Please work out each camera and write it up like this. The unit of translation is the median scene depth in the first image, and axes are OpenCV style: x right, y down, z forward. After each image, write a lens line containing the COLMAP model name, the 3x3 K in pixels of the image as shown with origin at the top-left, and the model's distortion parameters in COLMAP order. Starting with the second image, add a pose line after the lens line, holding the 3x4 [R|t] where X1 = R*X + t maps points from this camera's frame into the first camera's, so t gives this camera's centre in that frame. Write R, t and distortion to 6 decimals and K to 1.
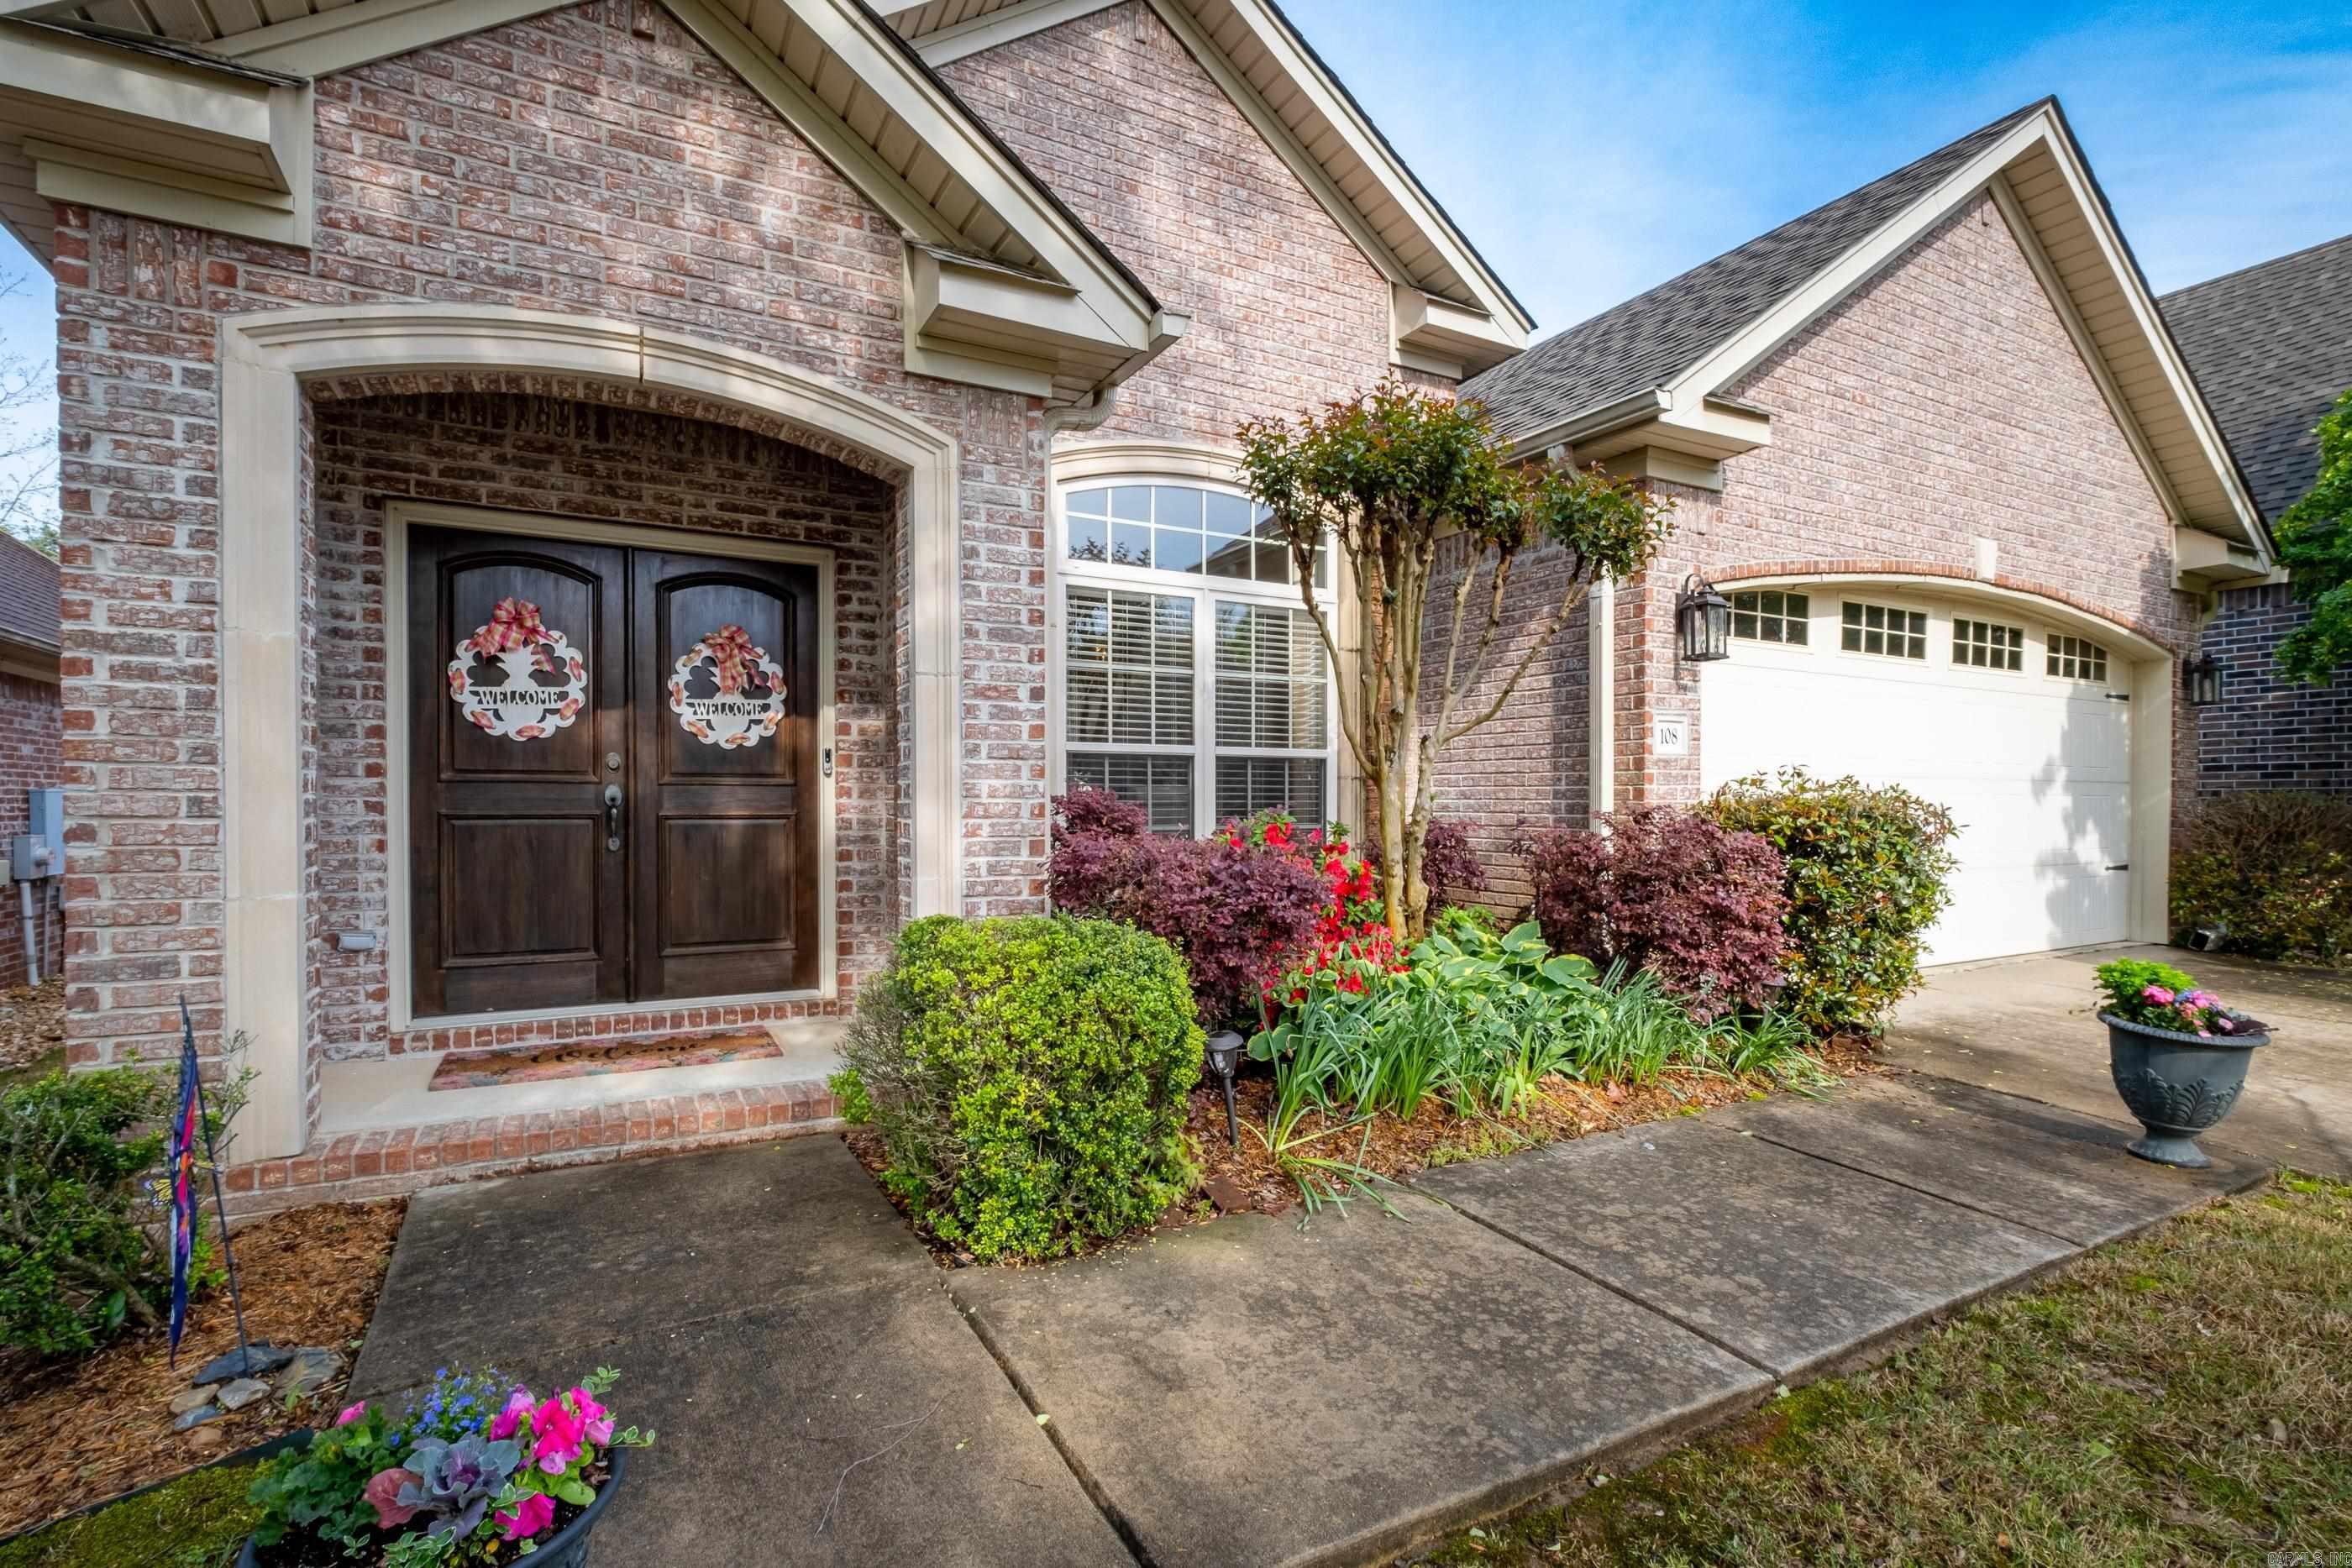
lens RADIAL K [[1049.5, 0, 1177.5], [0, 1049.5, 792.2], [0, 0, 1]] dist [-0.005708, 0.000448]
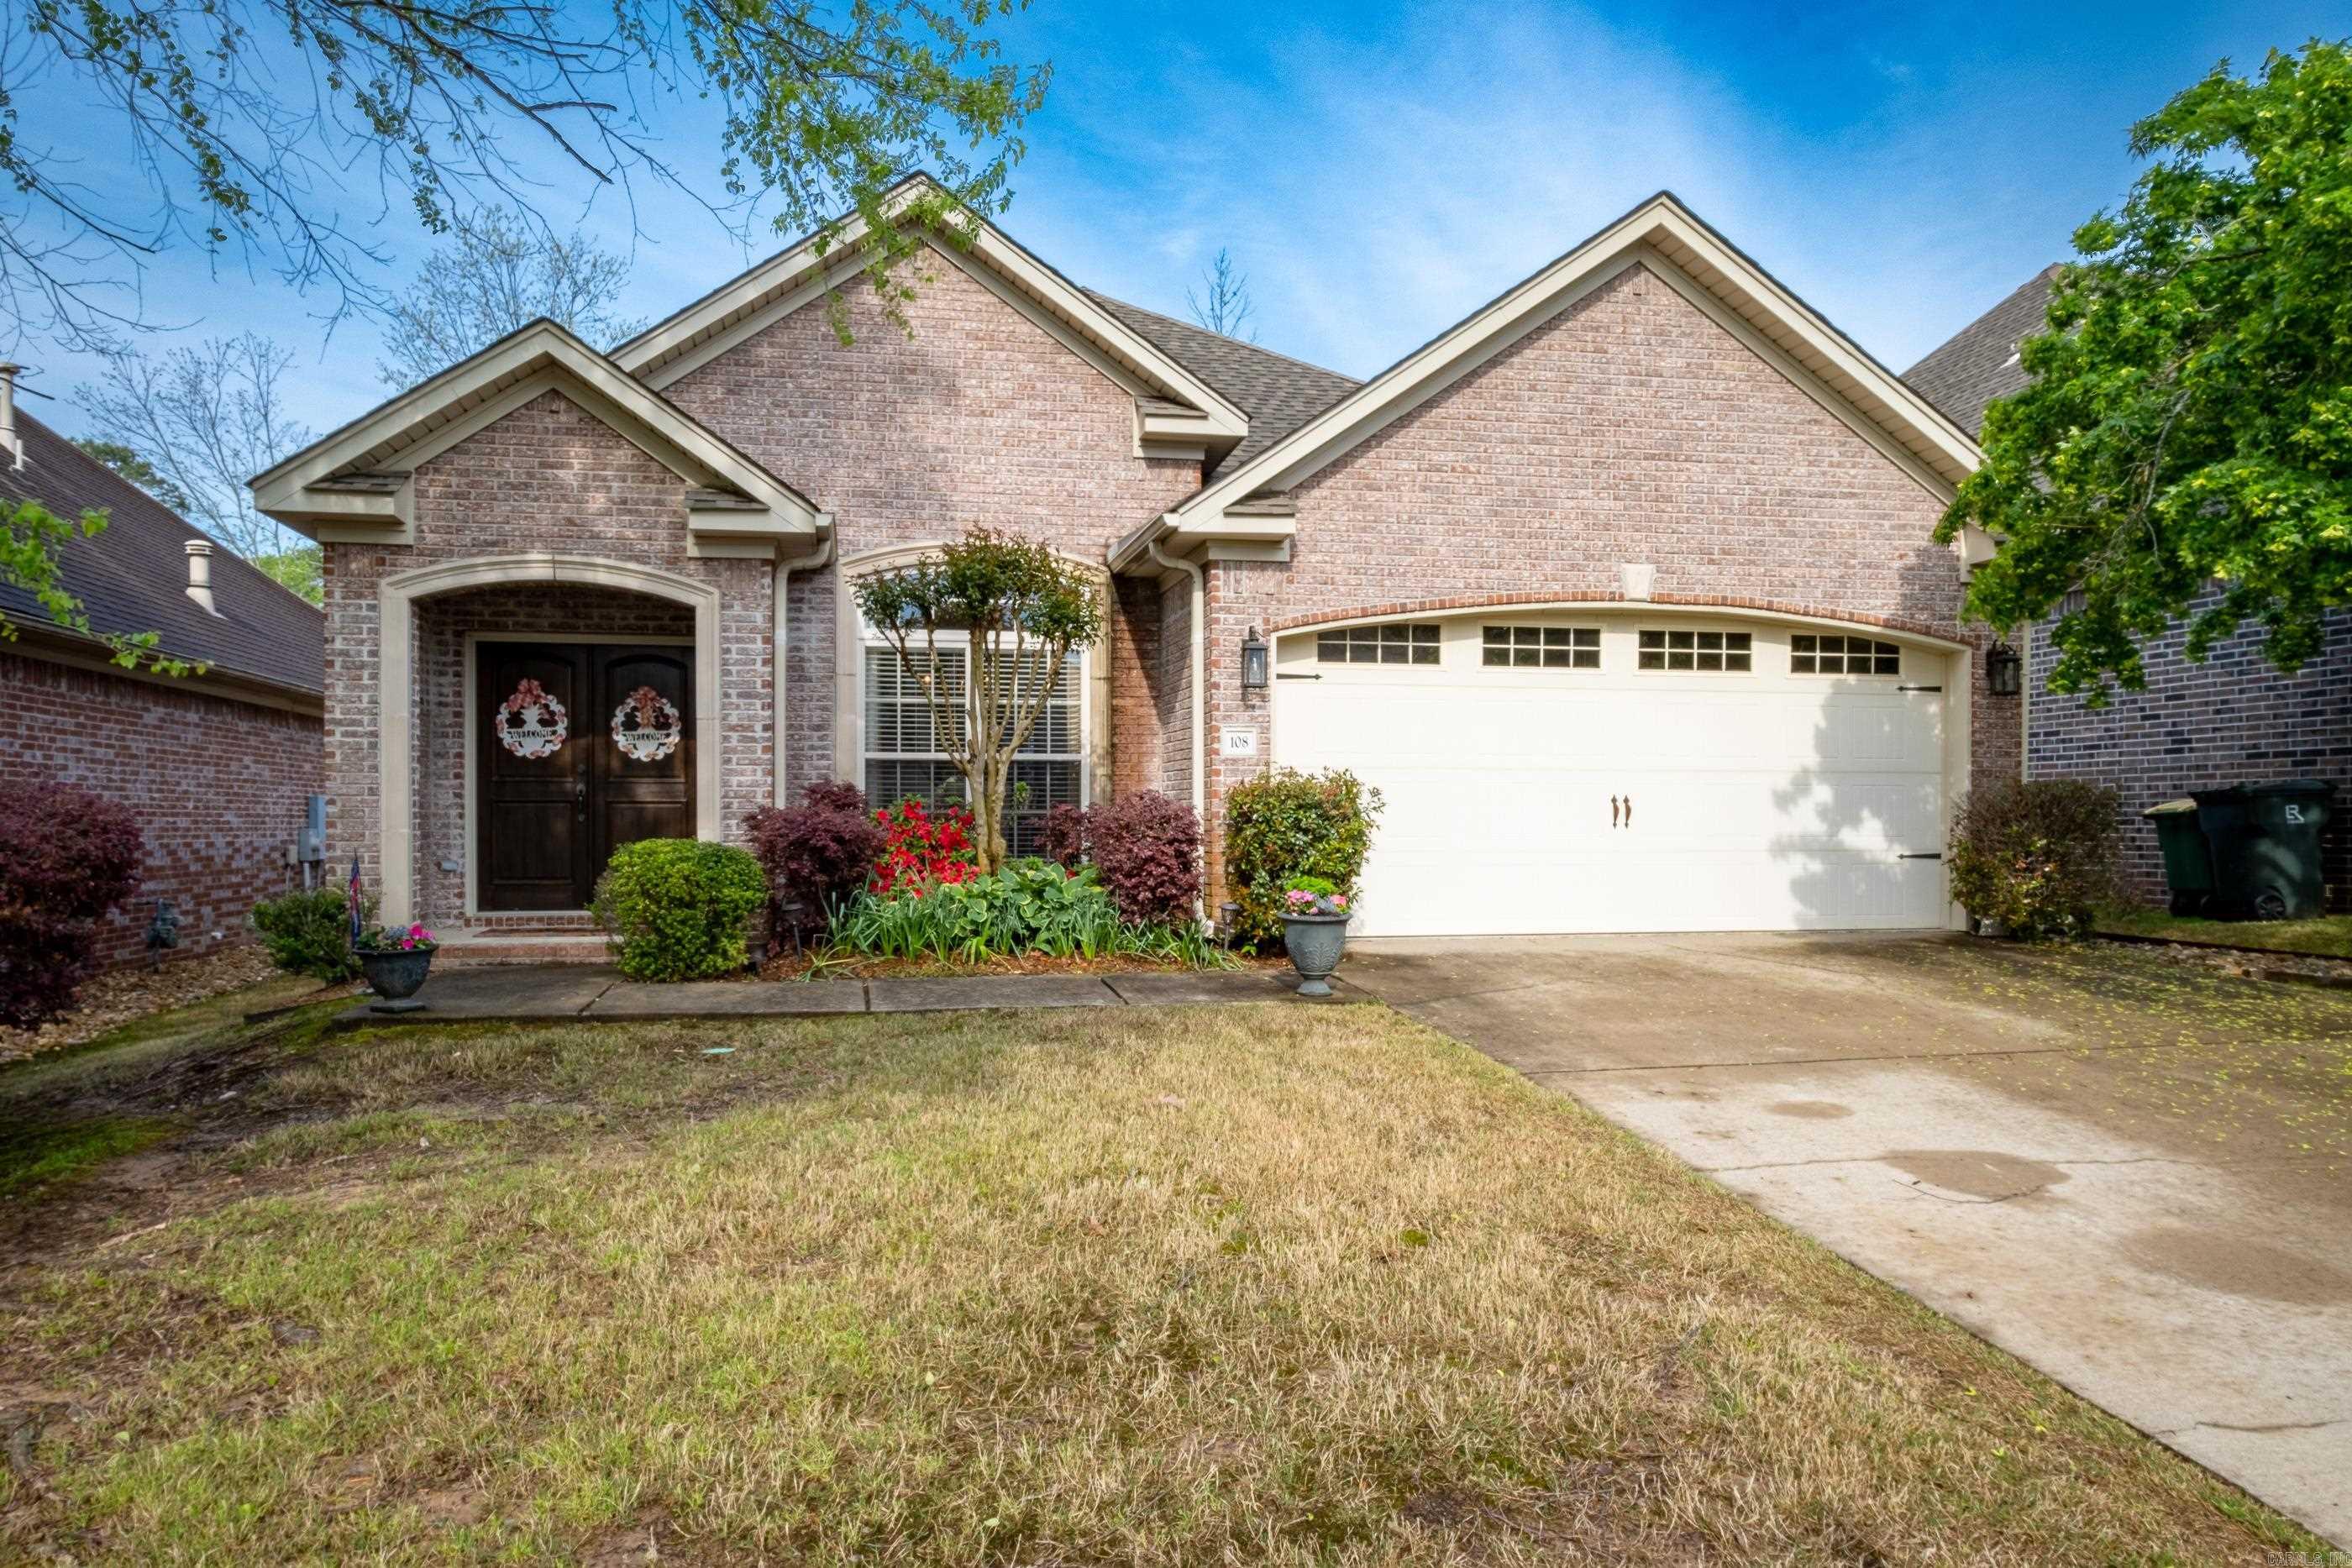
lens RADIAL K [[1435.6, 0, 1171.2], [0, 1435.6, 785.9], [0, 0, 1]] dist [-0.006836, 0.002781]
pose [[0.958706, -0.009644, -0.284237, 1.091584], [0.005178, 0.999851, -0.016459, 0.042422], [0.284353, 0.014308, 0.958613, -1.011146]]
